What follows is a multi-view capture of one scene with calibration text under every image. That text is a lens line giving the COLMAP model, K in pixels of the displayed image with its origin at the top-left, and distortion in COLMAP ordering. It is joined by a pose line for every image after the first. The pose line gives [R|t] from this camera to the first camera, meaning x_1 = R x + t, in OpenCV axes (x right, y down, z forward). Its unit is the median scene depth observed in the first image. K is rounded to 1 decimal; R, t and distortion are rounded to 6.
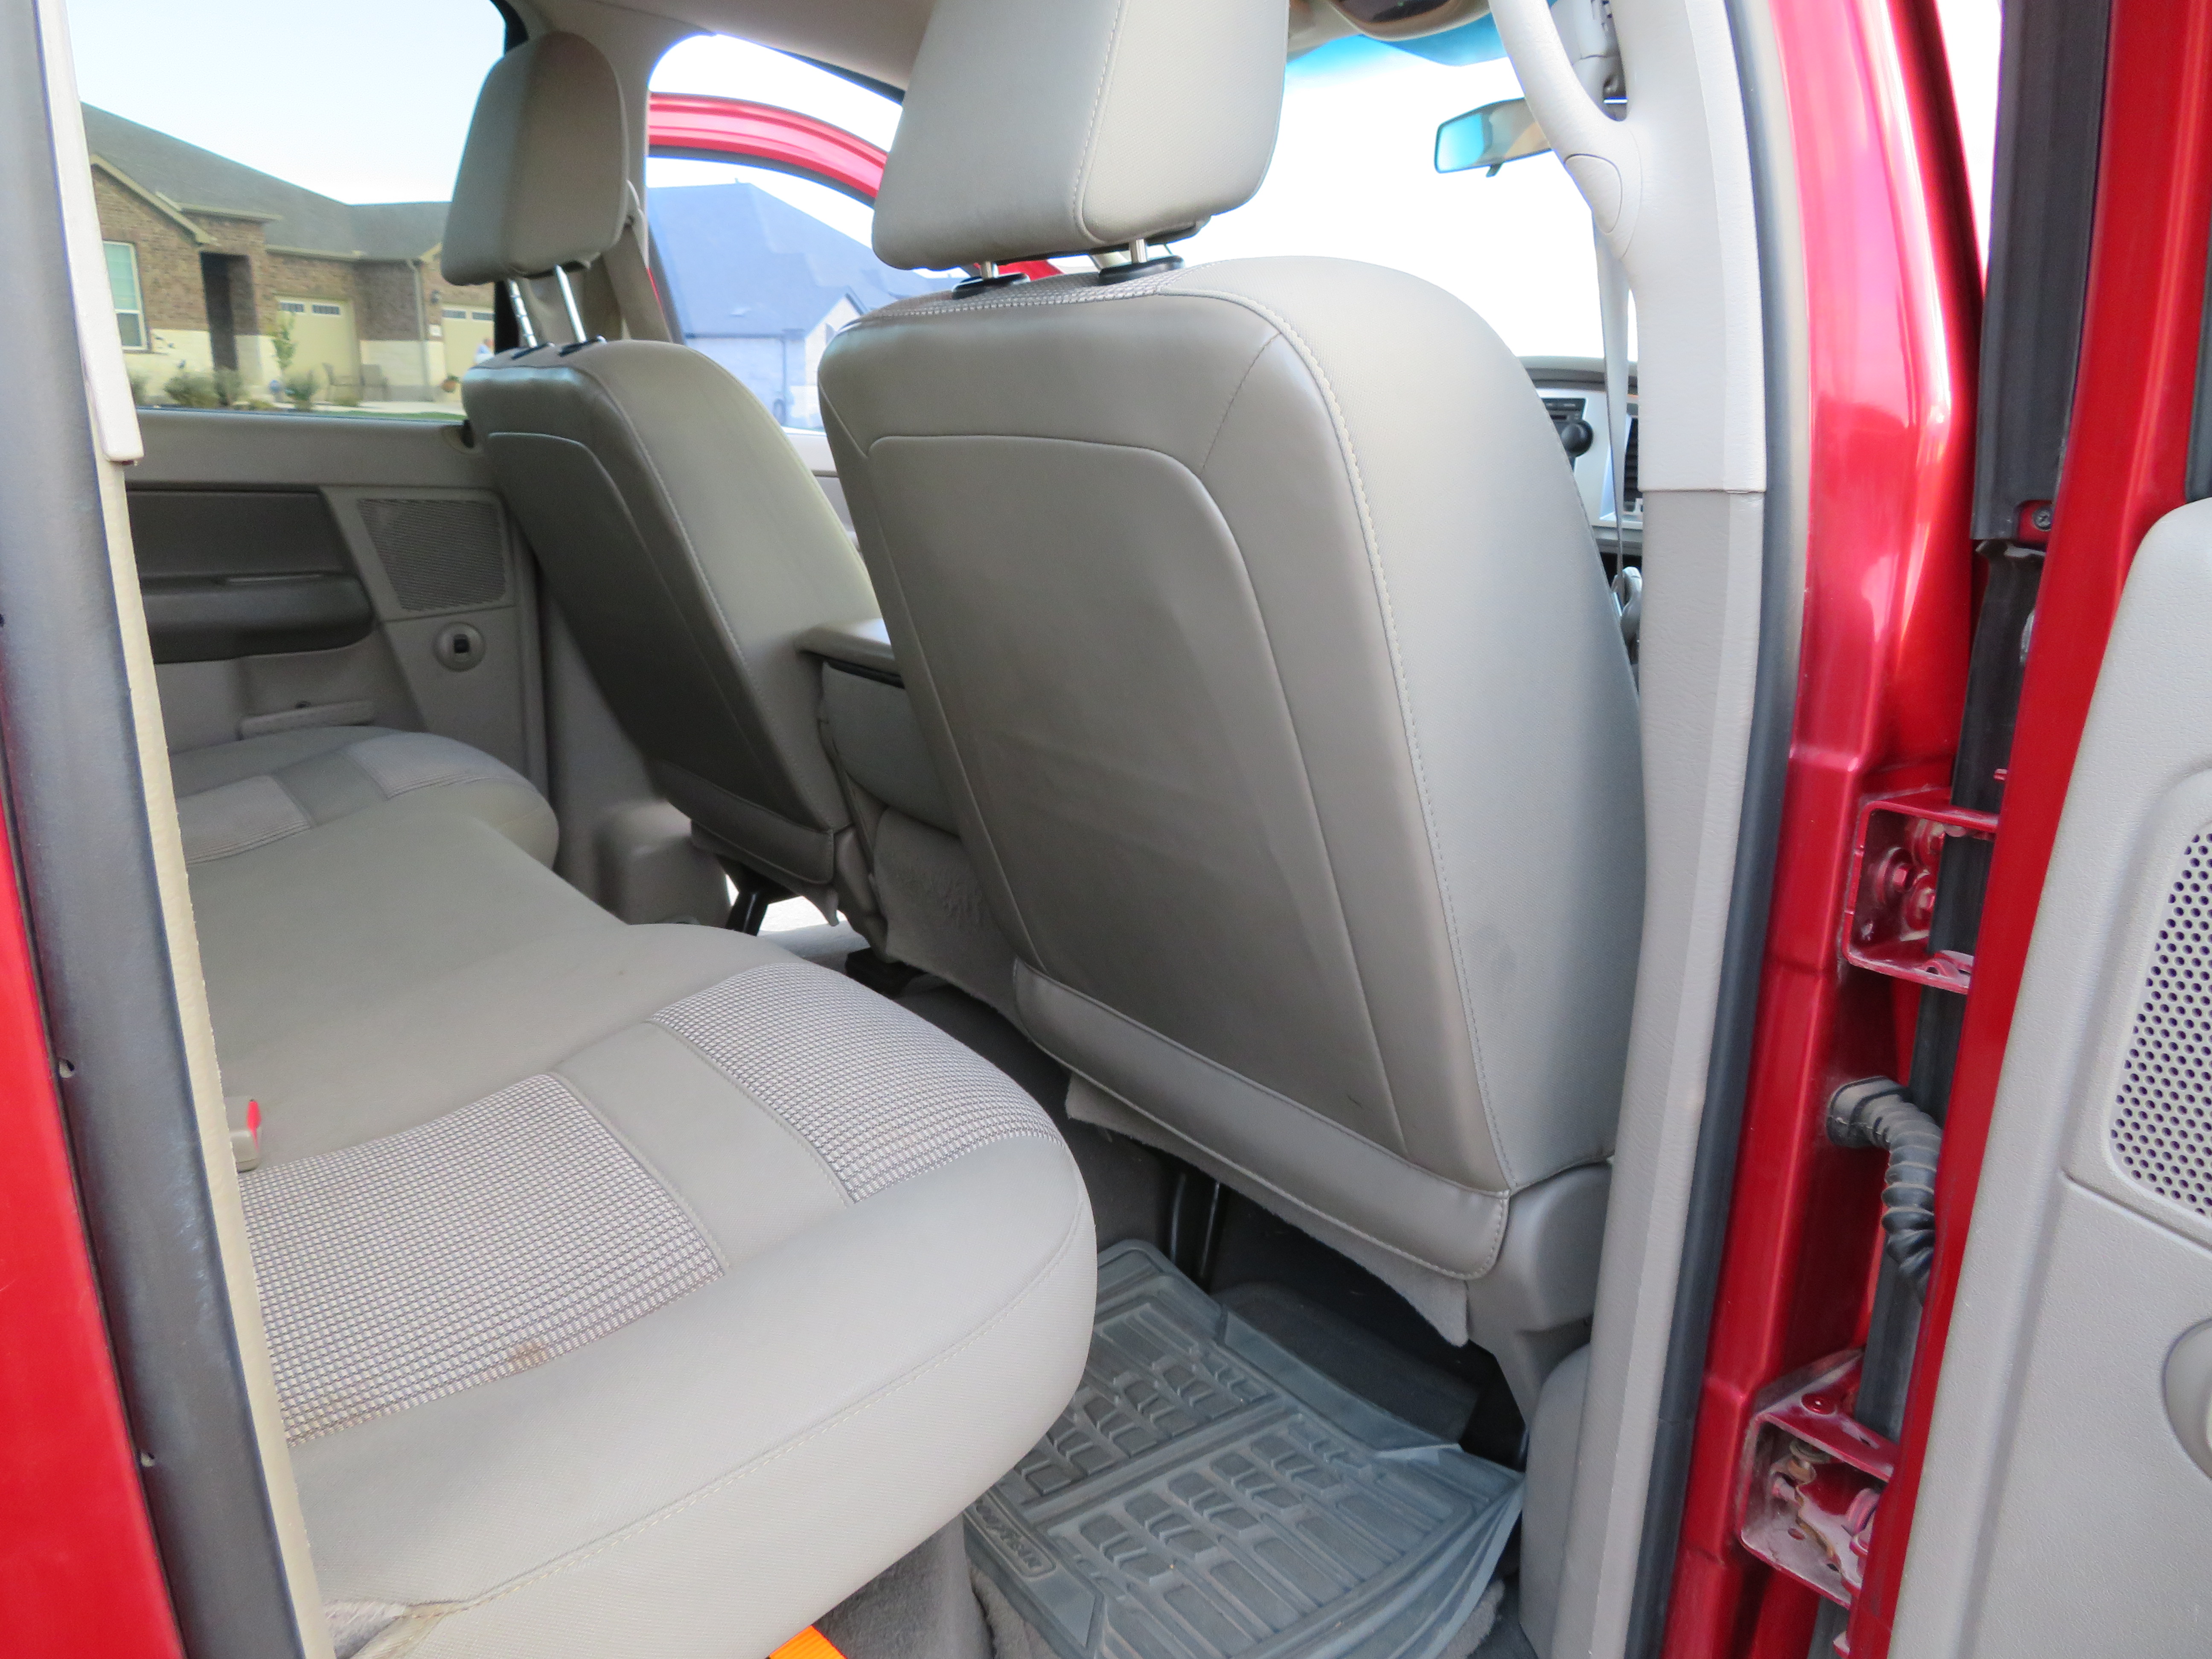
lens RADIAL K [[1579.6, 0, 1102.8], [0, 1579.6, 824.9], [0, 0, 1]] dist [0.002086, 0.001751]
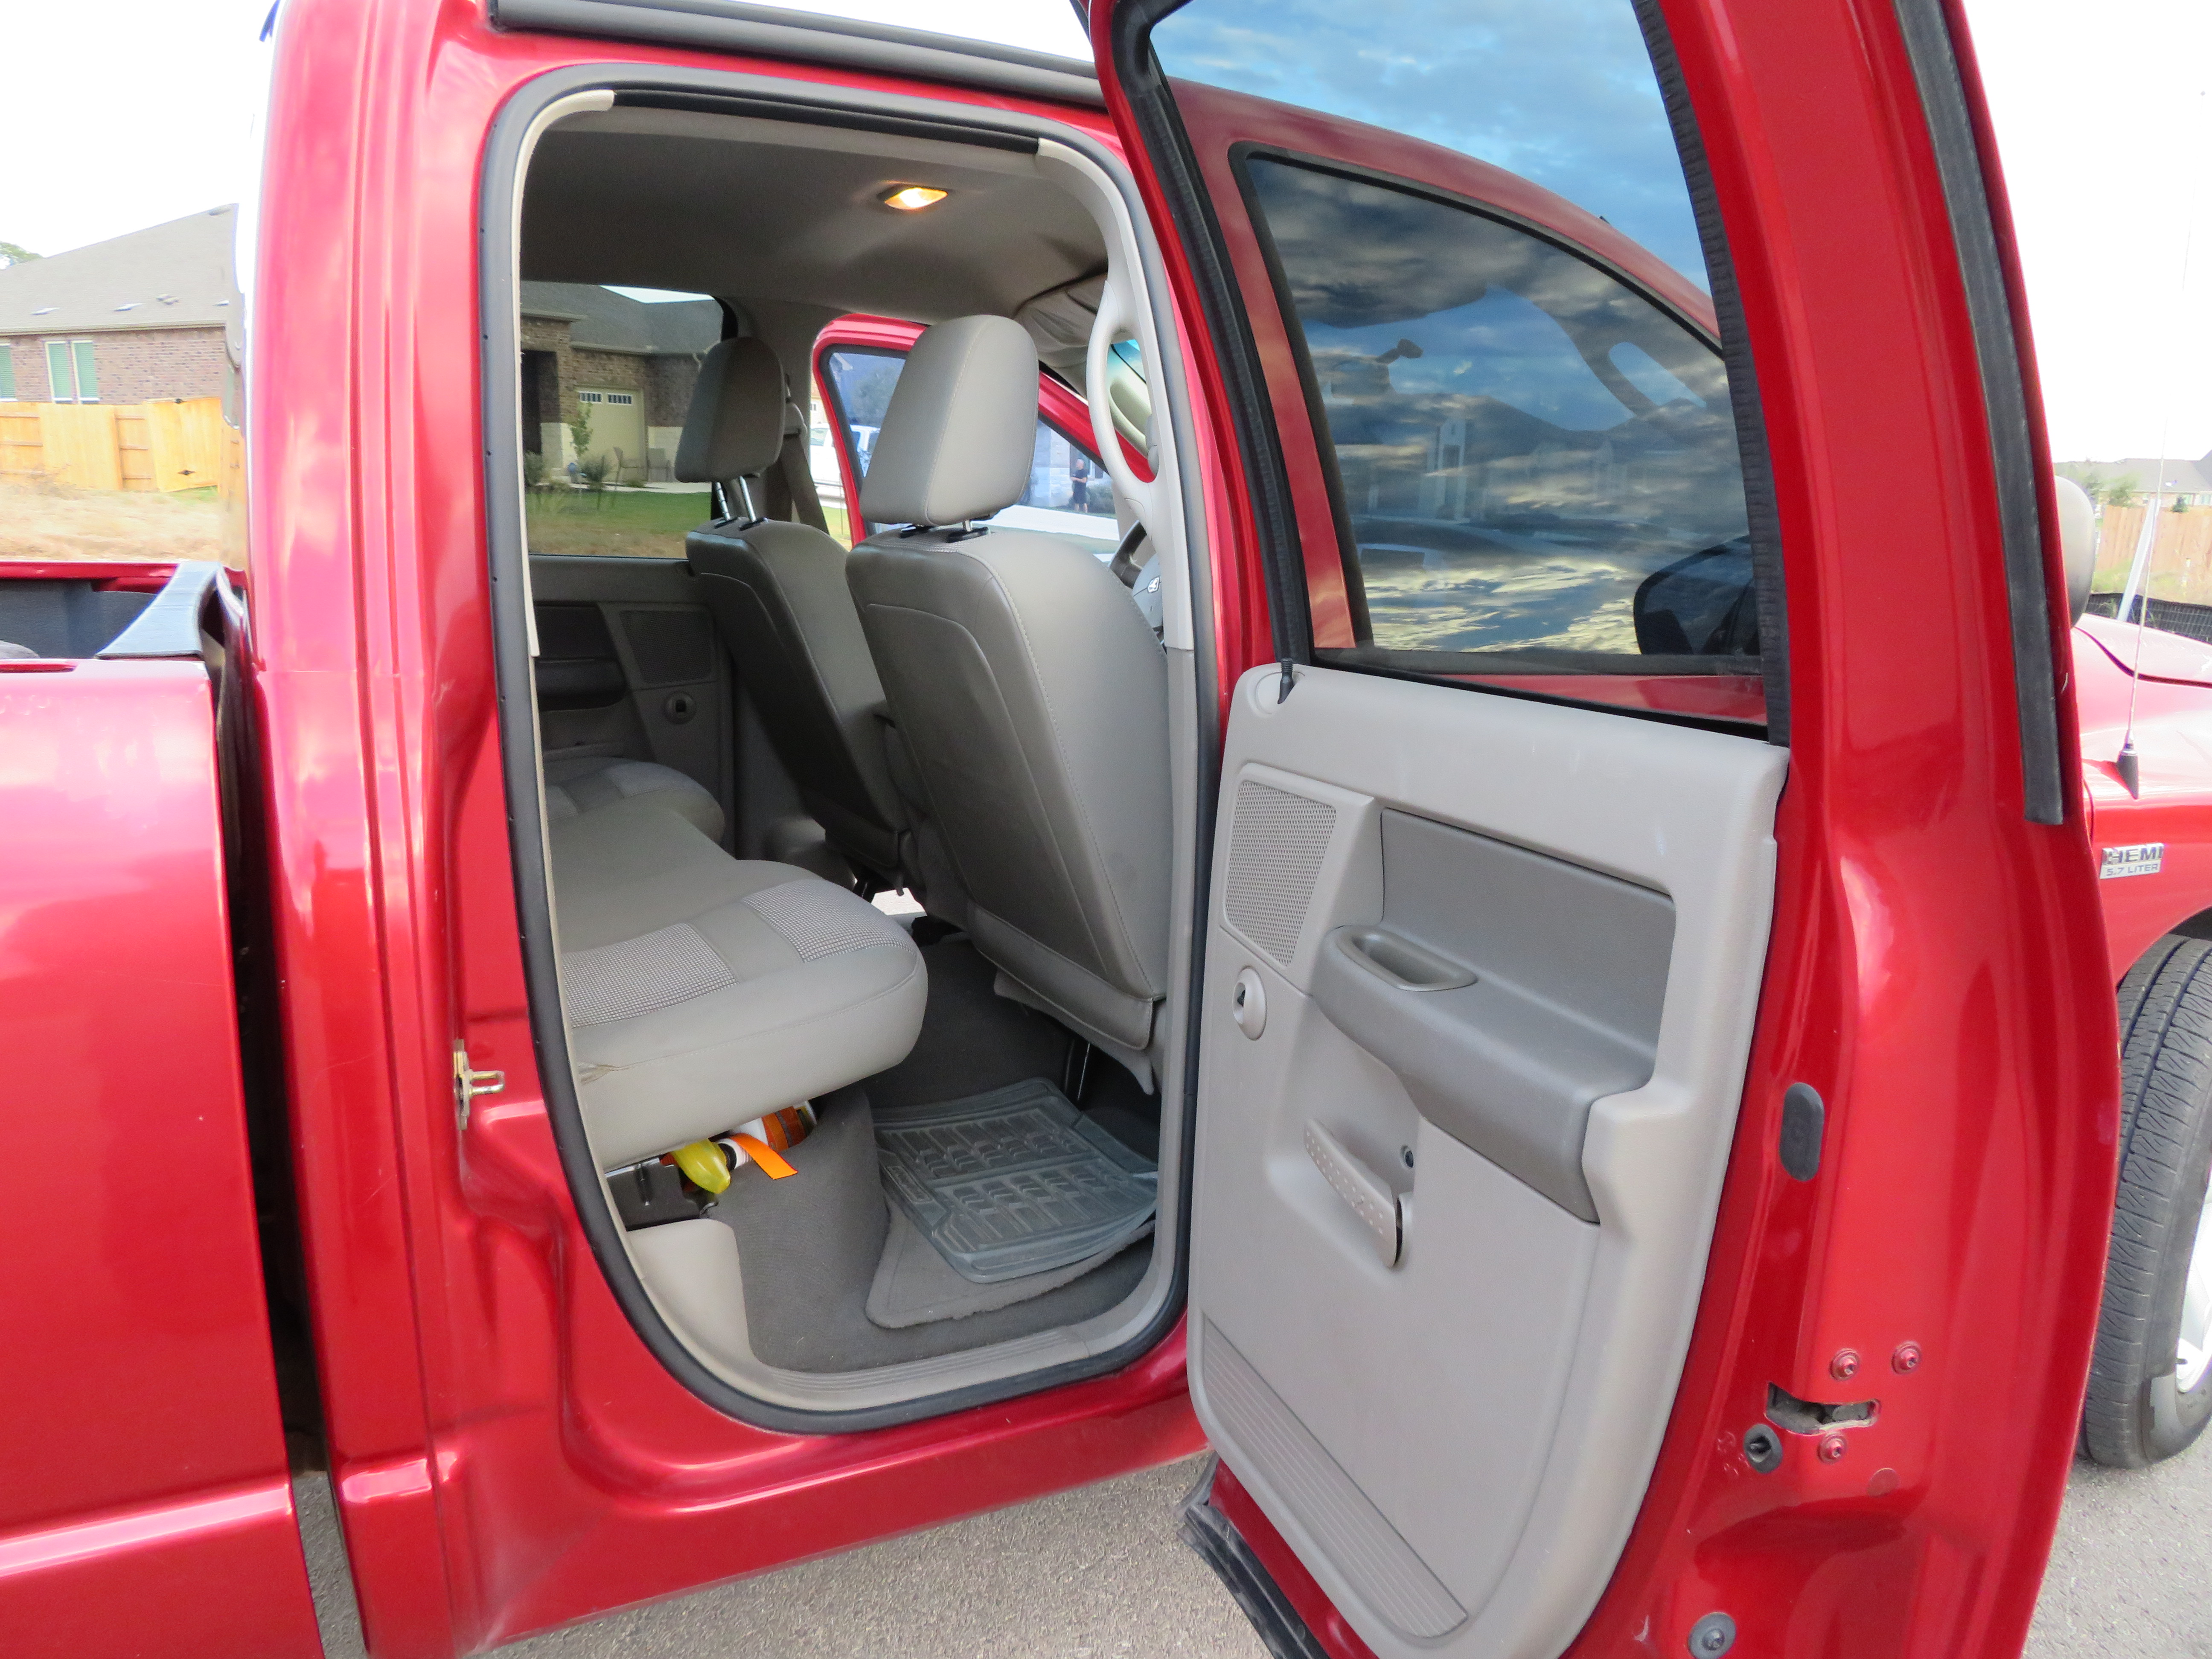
lens RADIAL K [[1583.6, 0, 1112.2], [0, 1583.6, 831.7], [0, 0, 1]] dist [-0.010082, 0.001942]
pose [[0.989374, 0.031992, -0.141832, 0.382863], [-0.038013, 0.998478, -0.039947, 0.086688], [0.140338, 0.044914, 0.989084, -0.750460]]
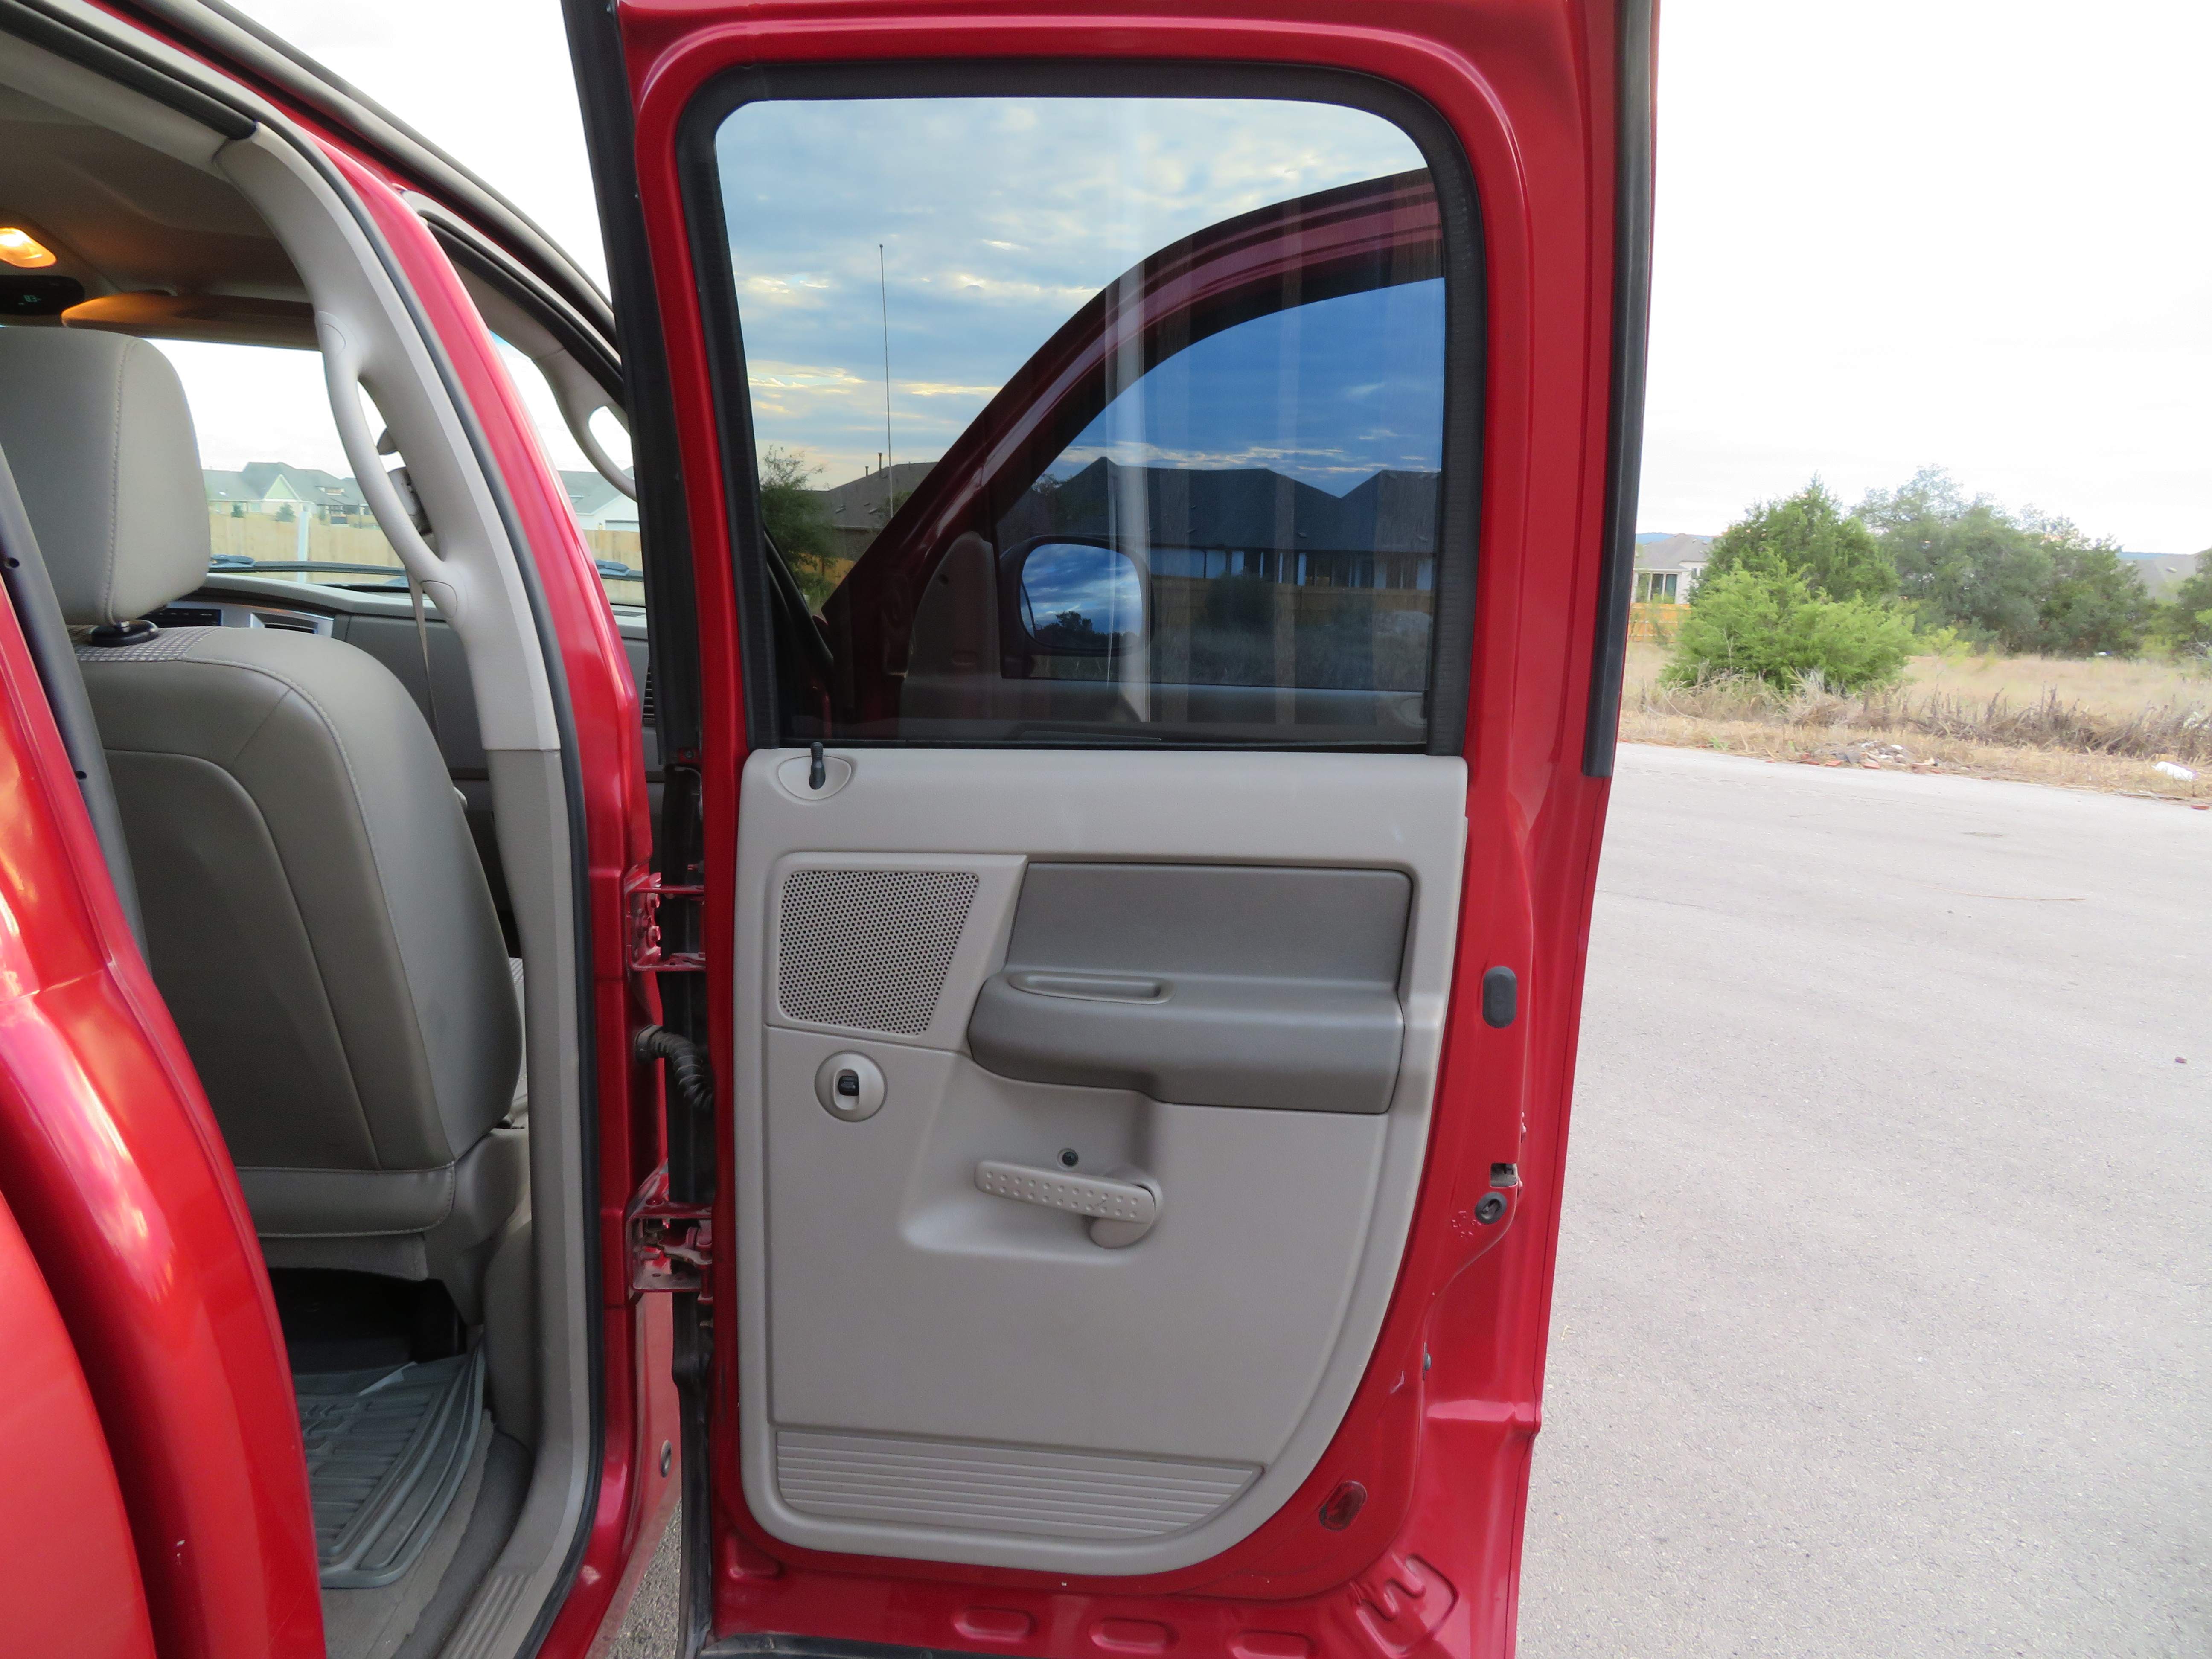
lens RADIAL K [[1583.6, 0, 1112.2], [0, 1583.6, 831.7], [0, 0, 1]] dist [-0.010082, 0.001942]
pose [[0.591437, -0.158008, 0.790718, -0.468771], [0.188179, 0.980583, 0.055196, -0.052718], [-0.784086, 0.116151, 0.609687, -0.462823]]
